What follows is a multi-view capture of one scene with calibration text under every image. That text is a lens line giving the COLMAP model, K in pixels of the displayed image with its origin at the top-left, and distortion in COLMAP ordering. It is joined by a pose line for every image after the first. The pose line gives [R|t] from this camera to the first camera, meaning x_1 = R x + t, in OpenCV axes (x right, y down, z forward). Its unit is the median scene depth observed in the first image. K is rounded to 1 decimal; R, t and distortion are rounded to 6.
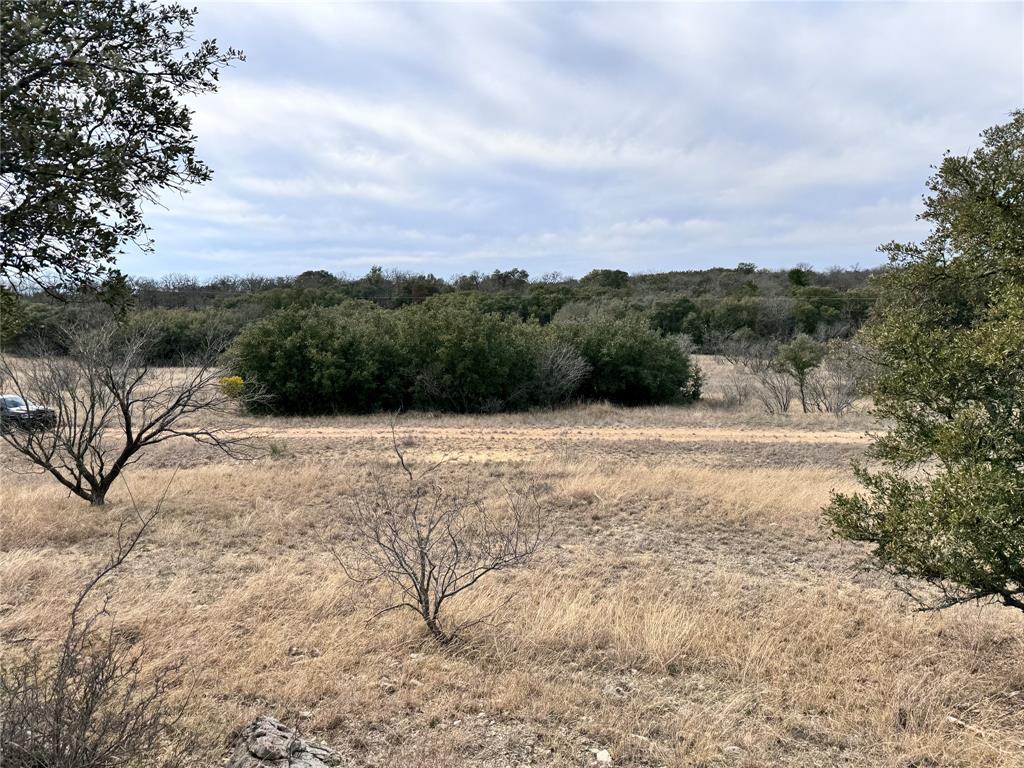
lens RADIAL K [[700.1, 0, 513.7], [0, 700.1, 382.9], [0, 0, 1]] dist [0.041400, -0.062836]
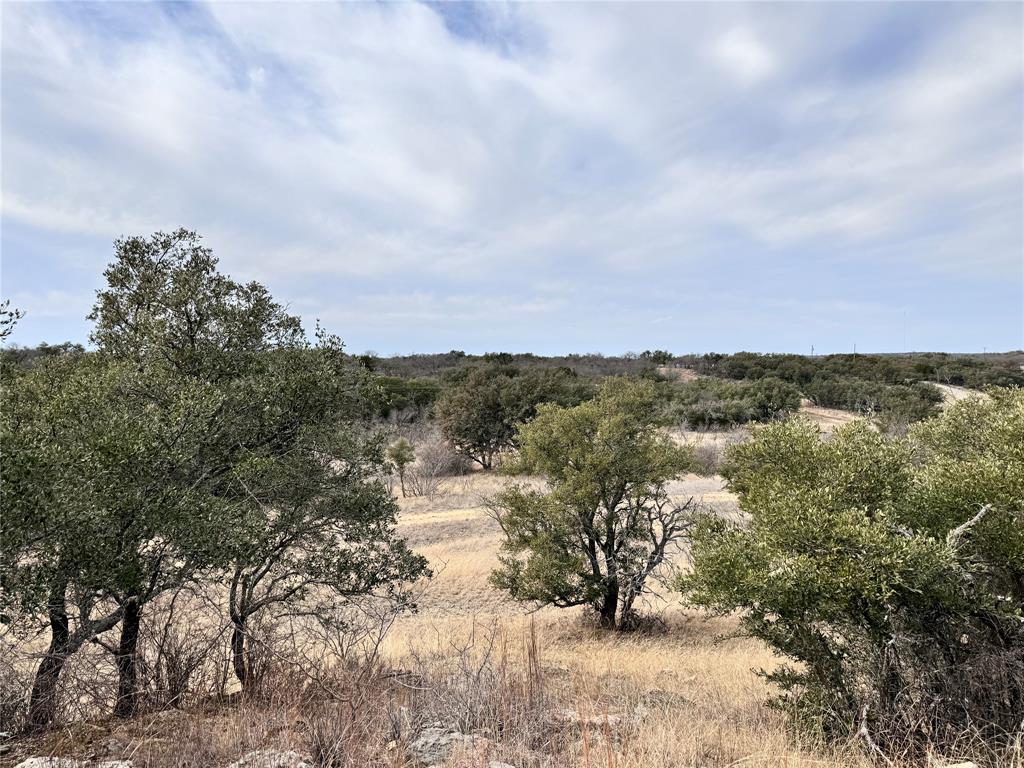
lens RADIAL K [[700.1, 0, 511.8], [0, 700.1, 383.7], [0, 0, 1]] dist [0.041400, -0.062836]
pose [[0.822165, 0.011661, 0.569130, -0.229001], [0.041657, 0.995877, -0.080582, -0.074125], [-0.567723, 0.089960, 0.818289, -0.275003]]
